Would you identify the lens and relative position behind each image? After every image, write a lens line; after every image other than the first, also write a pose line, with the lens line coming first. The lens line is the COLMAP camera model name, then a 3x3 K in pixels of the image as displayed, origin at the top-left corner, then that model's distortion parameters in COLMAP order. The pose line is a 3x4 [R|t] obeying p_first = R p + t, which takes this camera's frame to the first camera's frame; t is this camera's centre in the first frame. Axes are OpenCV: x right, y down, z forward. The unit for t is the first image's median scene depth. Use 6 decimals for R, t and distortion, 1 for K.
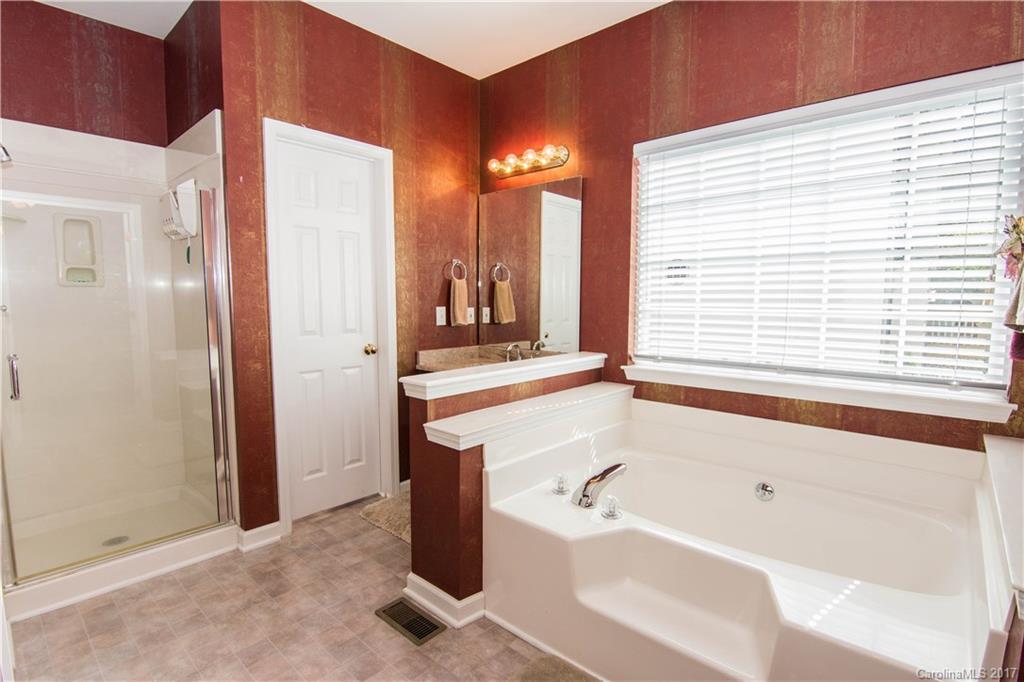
lens RADIAL K [[500.9, 0, 513.4], [0, 500.9, 344.8], [0, 0, 1]] dist [0.000513, -0.015059]
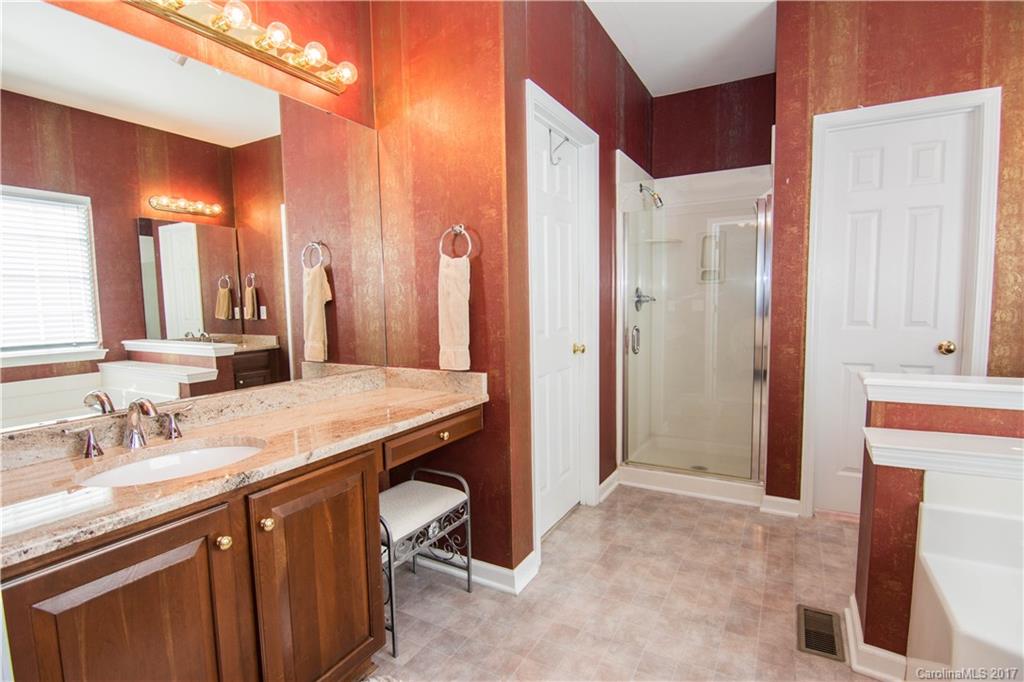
lens RADIAL K [[500.9, 0, 513.4], [0, 500.9, 344.8], [0, 0, 1]] dist [0.000513, -0.015059]
pose [[0.219838, 0.076131, -0.972561, 0.421736], [-0.072595, 0.995463, 0.061514, 0.007154], [0.972831, 0.057080, 0.224368, 0.174229]]
